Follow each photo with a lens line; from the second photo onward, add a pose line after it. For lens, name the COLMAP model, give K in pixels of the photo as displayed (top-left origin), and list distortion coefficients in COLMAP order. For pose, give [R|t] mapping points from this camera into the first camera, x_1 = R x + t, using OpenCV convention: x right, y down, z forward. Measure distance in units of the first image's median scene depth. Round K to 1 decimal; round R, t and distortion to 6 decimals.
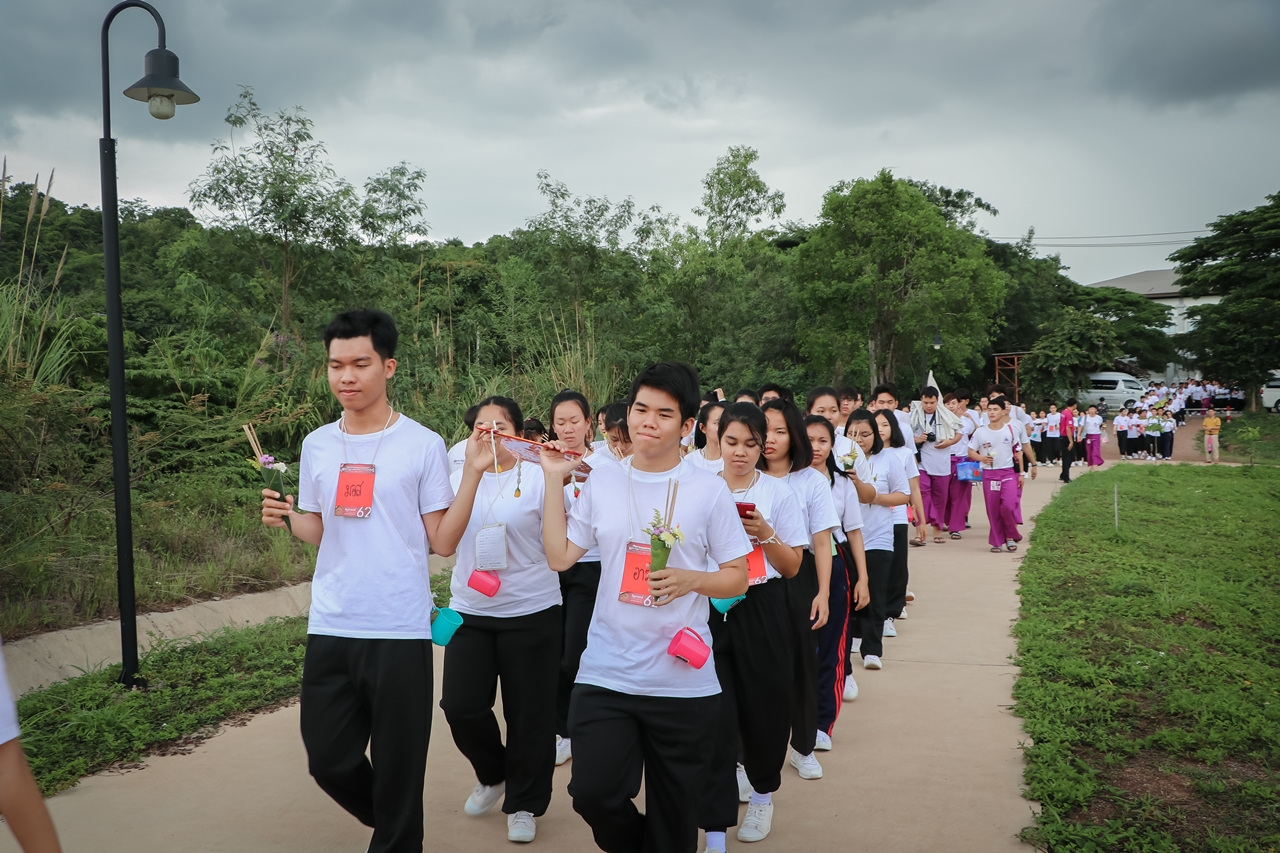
lens RADIAL K [[1361.1, 0, 631.0], [0, 1361.1, 421.3], [0, 0, 1]] dist [-0.001109, 0.000000]
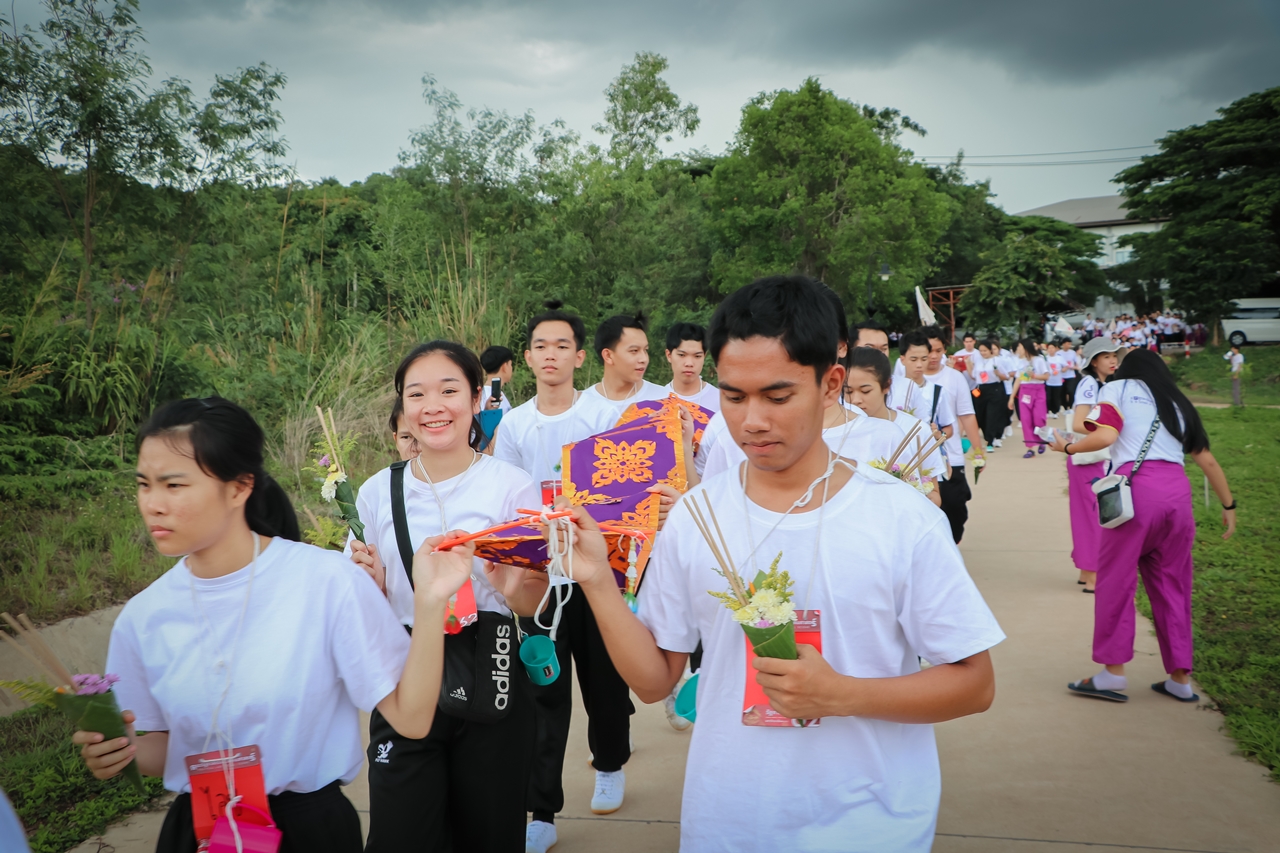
lens RADIAL K [[1361.1, 0, 623.5], [0, 1361.1, 392.5], [0, 0, 1]] dist [-0.001109, 0.000000]
pose [[0.997151, -0.024791, 0.071247, -0.001566], [0.023563, 0.999560, 0.018024, -0.001310], [-0.071662, -0.016294, 0.997296, 0.128915]]
